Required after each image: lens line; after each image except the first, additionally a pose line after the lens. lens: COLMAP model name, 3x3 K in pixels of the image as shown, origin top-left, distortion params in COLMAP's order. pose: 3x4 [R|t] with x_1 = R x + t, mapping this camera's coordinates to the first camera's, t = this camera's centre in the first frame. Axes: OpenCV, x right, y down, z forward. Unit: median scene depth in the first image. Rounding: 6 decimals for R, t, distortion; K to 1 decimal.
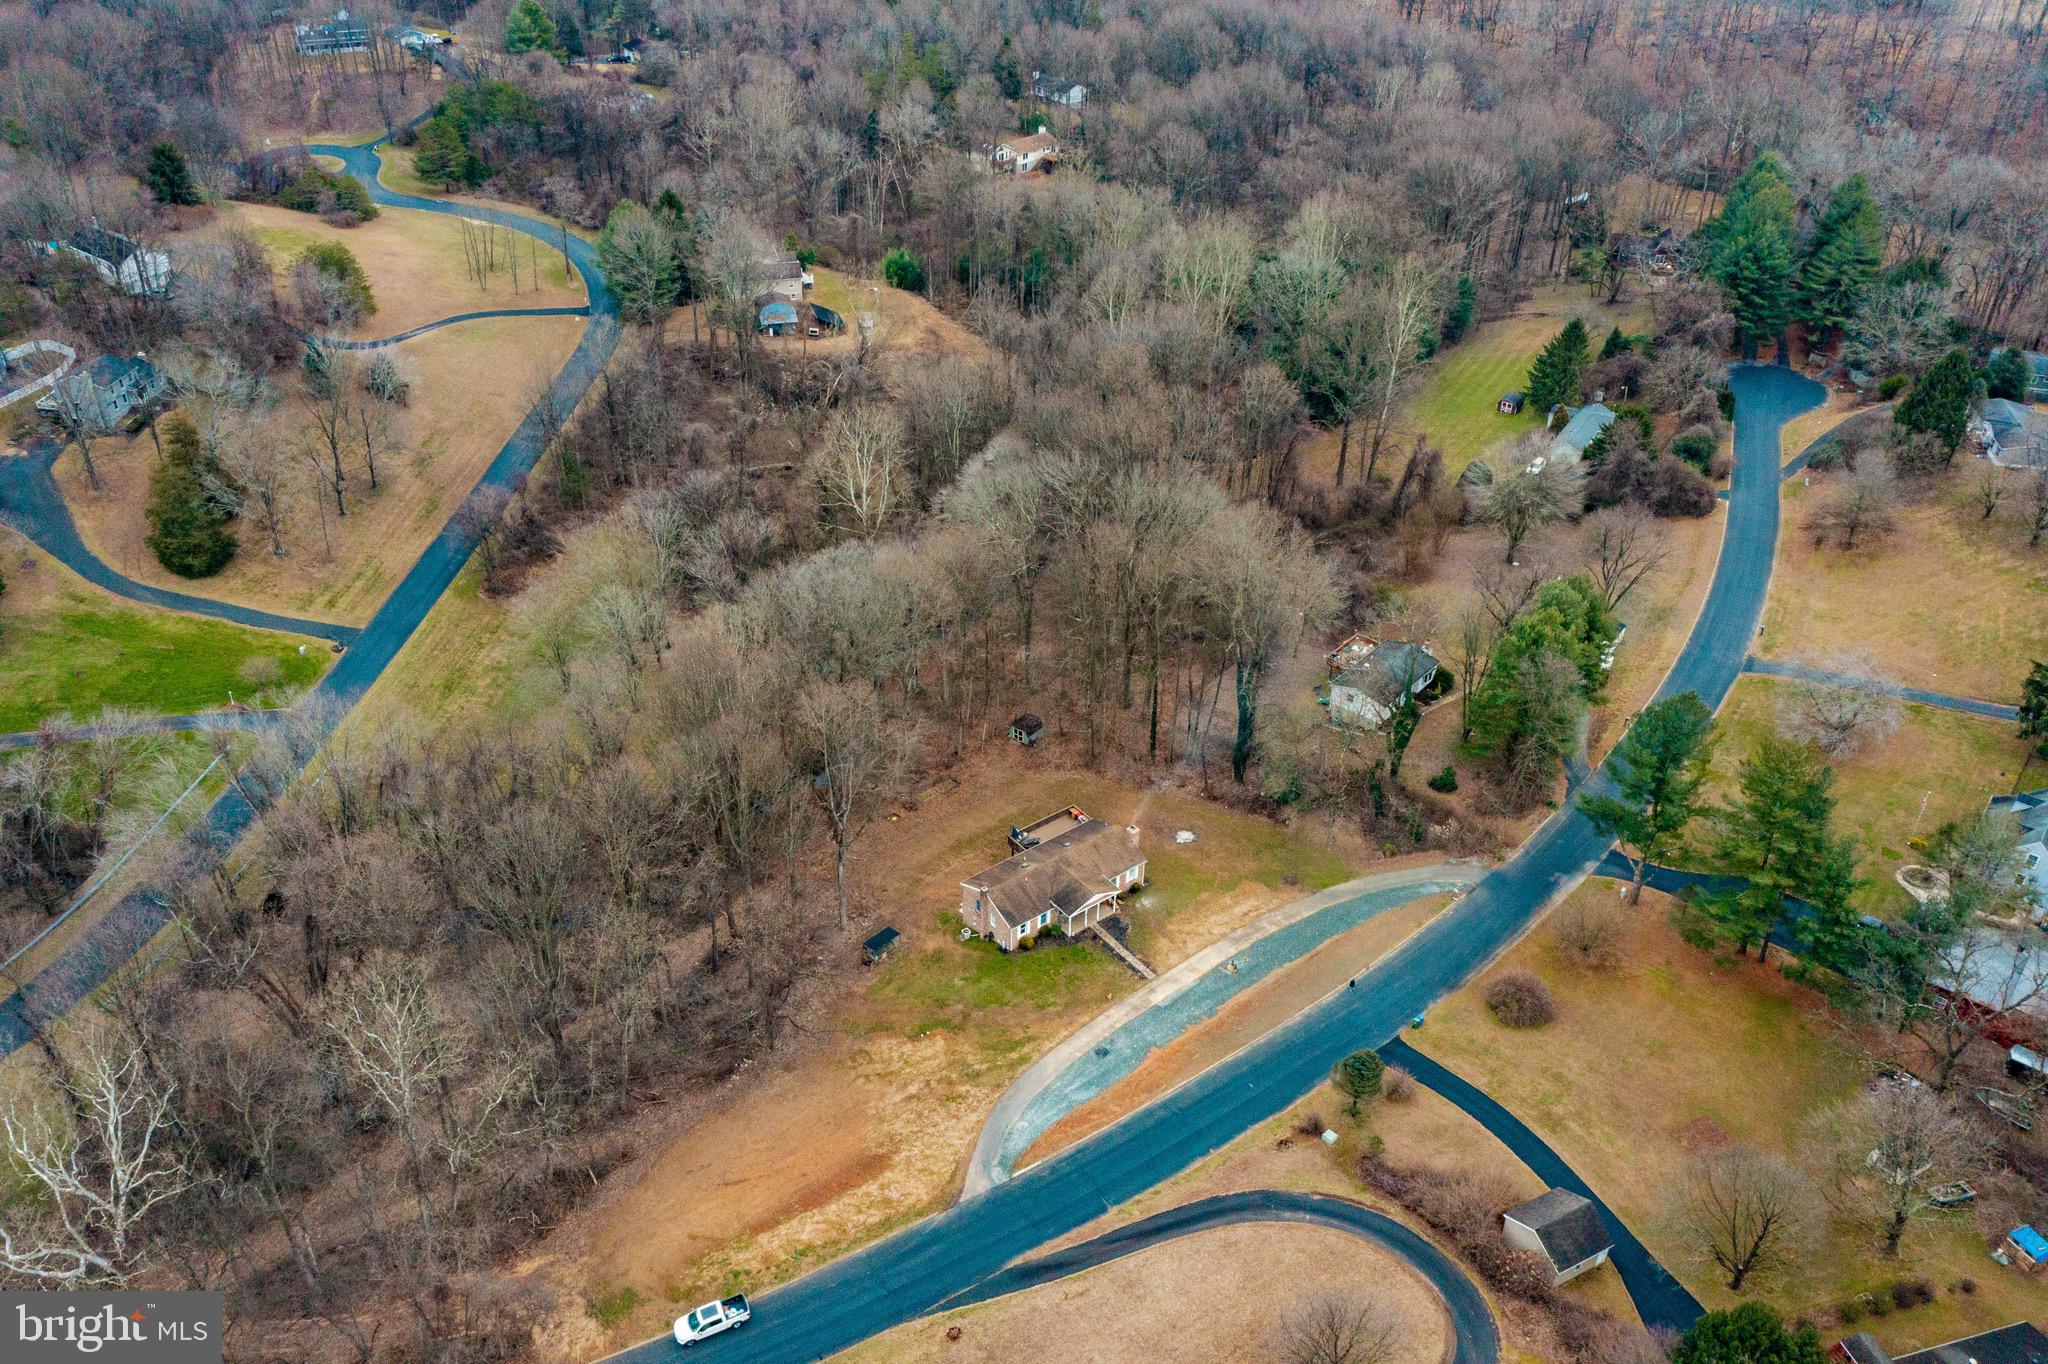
lens RADIAL K [[1630.8, 0, 1034.9], [0, 1630.8, 686.9], [0, 0, 1]] dist [-0.008213, 0.011314]
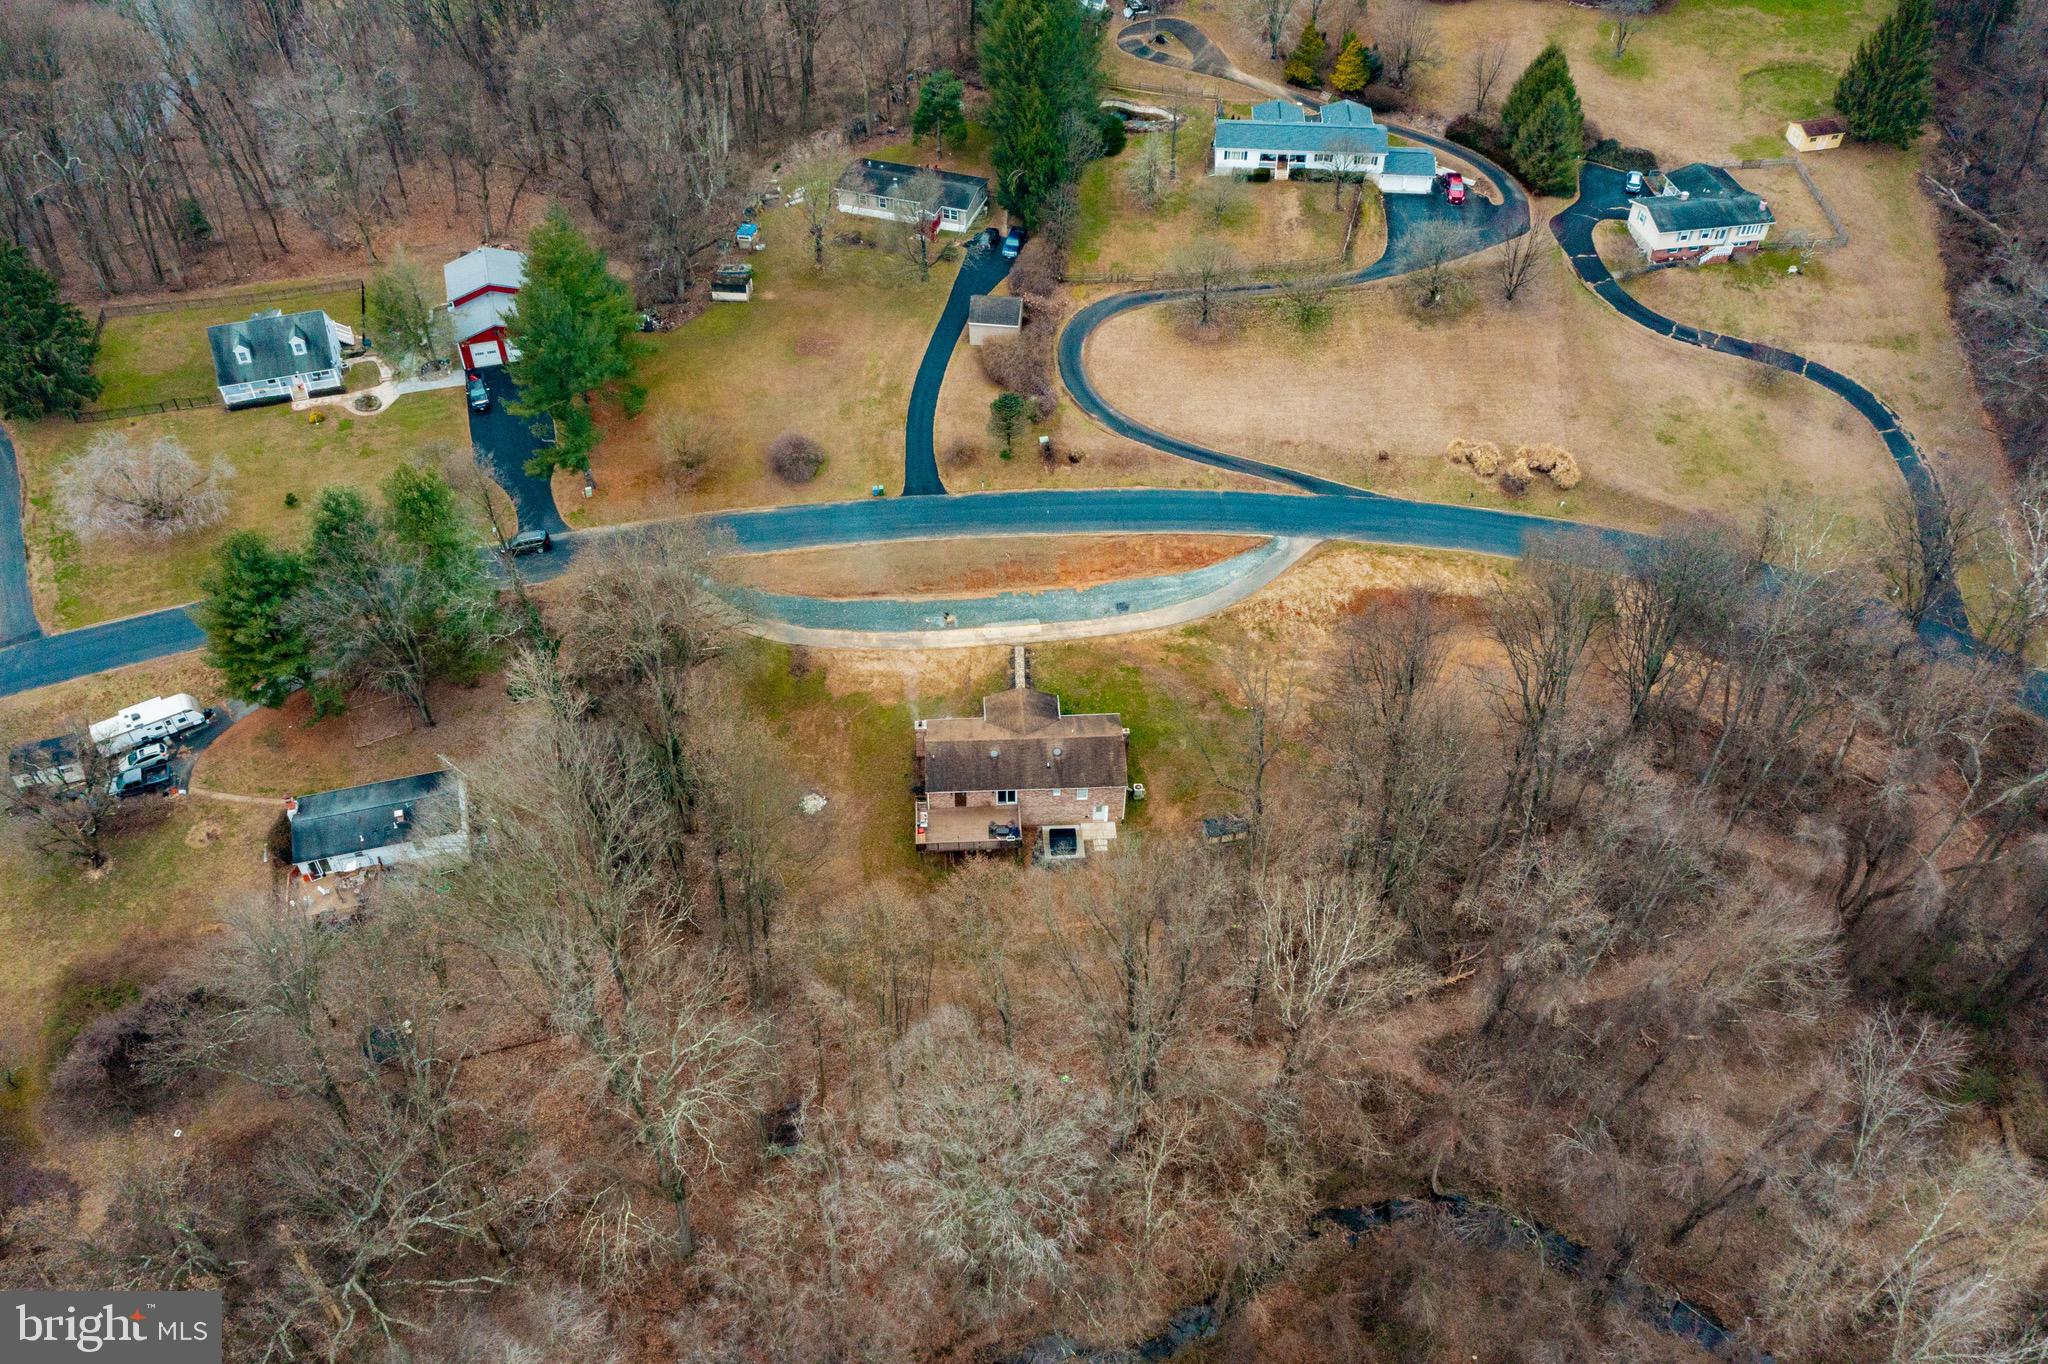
lens RADIAL K [[1630.8, 0, 1014.9], [0, 1630.8, 674.9], [0, 0, 1]] dist [-0.008213, 0.011314]
pose [[-0.819766, -0.417804, 0.391693, -0.307566], [0.304340, 0.261564, 0.915948, -0.696131], [-0.485140, 0.870071, -0.087267, 1.048797]]
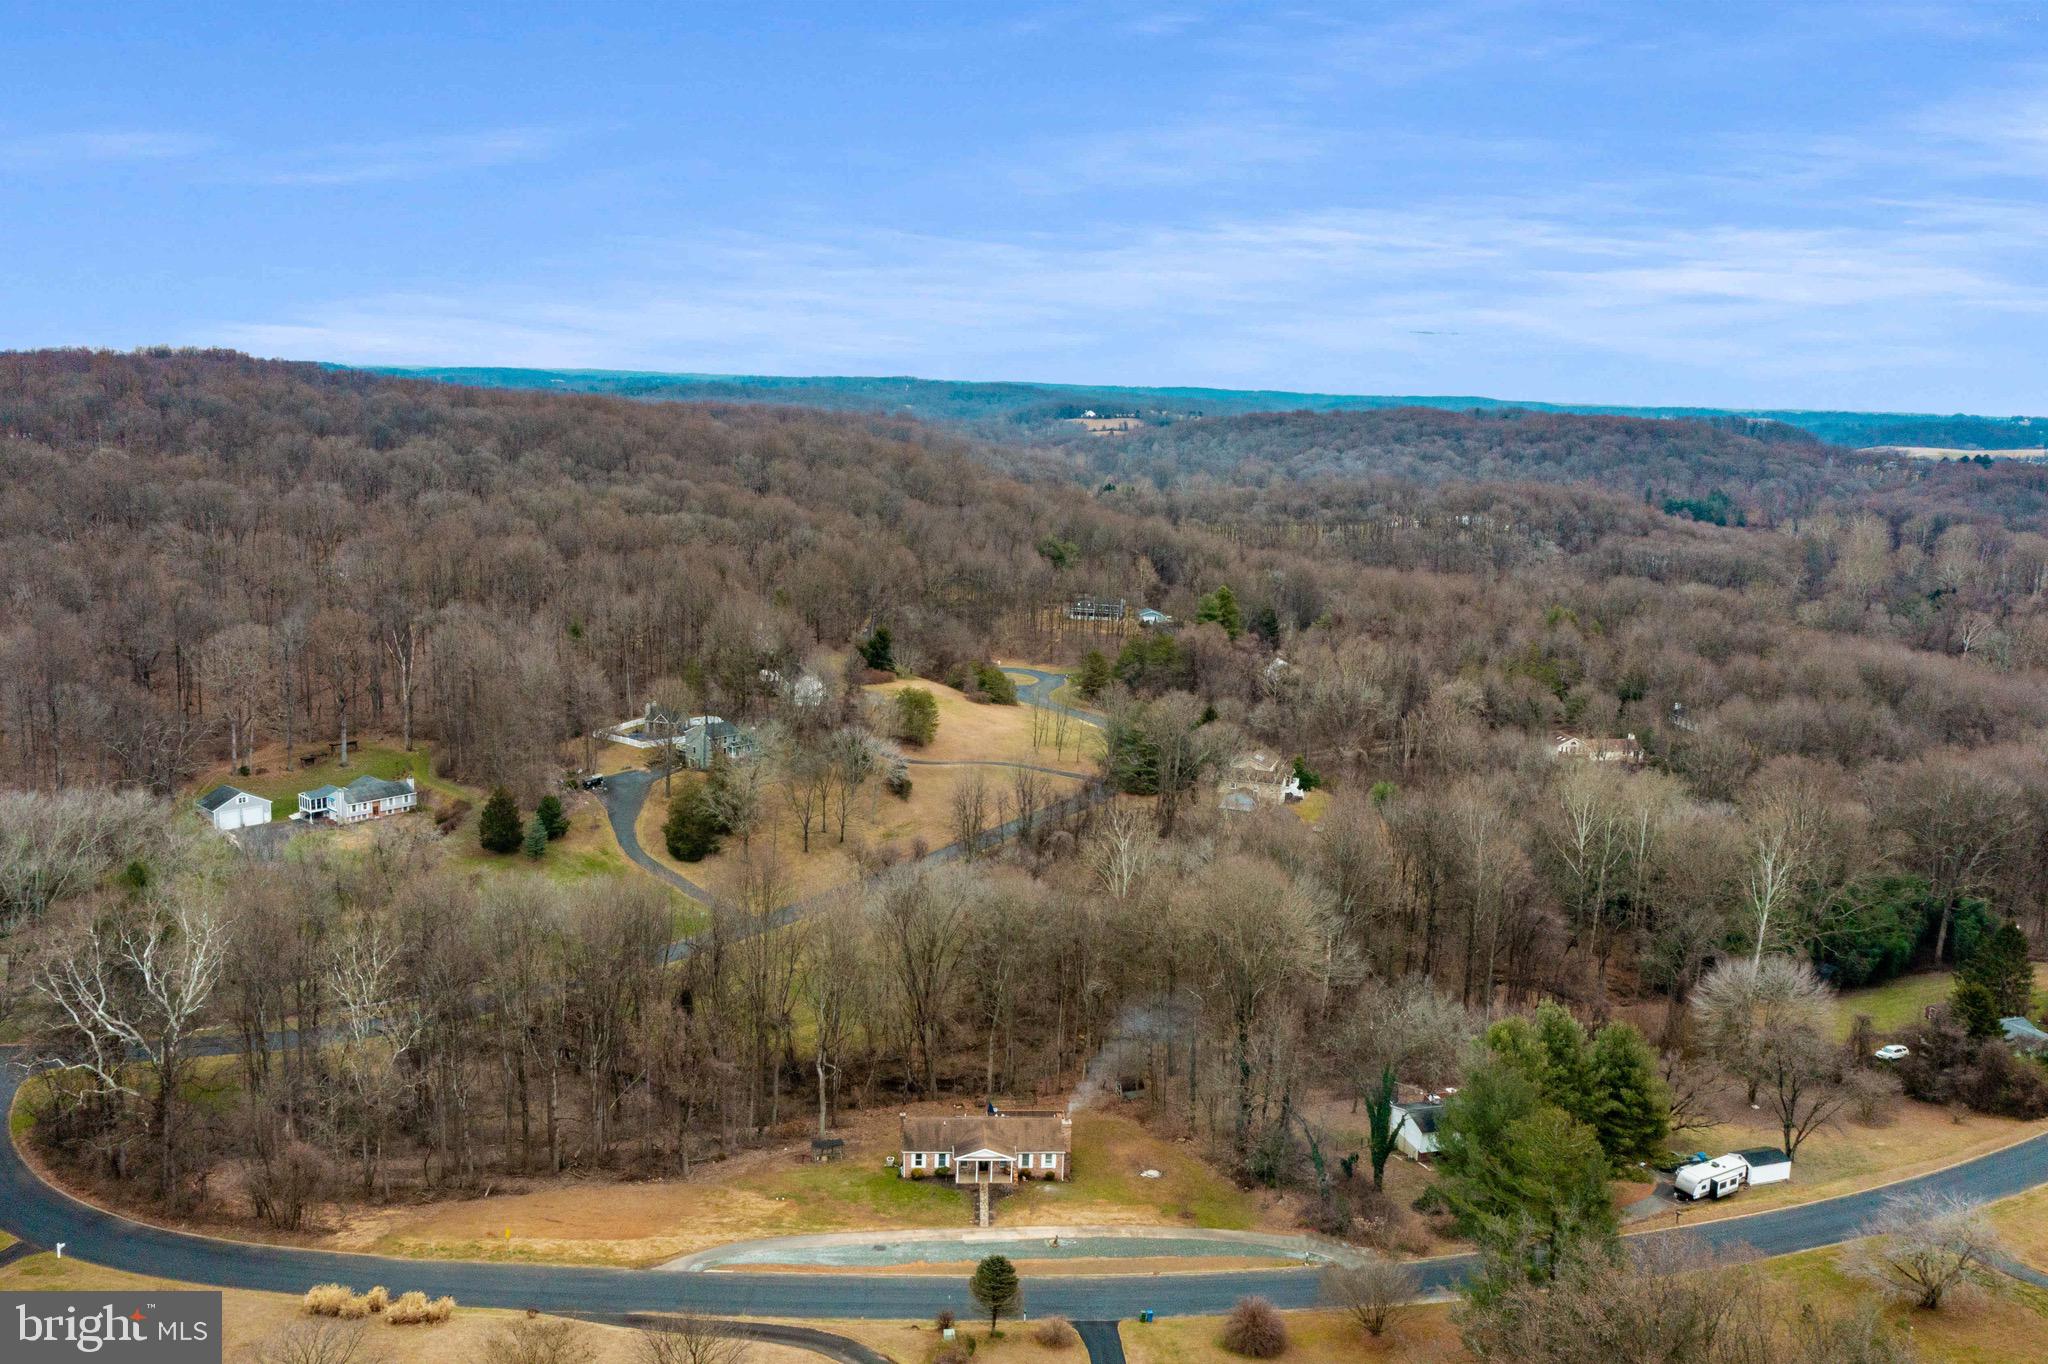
lens RADIAL K [[1630.8, 0, 1029.2], [0, 1630.8, 673.6], [0, 0, 1]] dist [-0.008213, 0.011314]
pose [[0.826789, 0.106114, -0.552413, 0.605340], [-0.327488, 0.889260, -0.319326, 0.177957], [0.457353, 0.444924, 0.769981, 0.046658]]
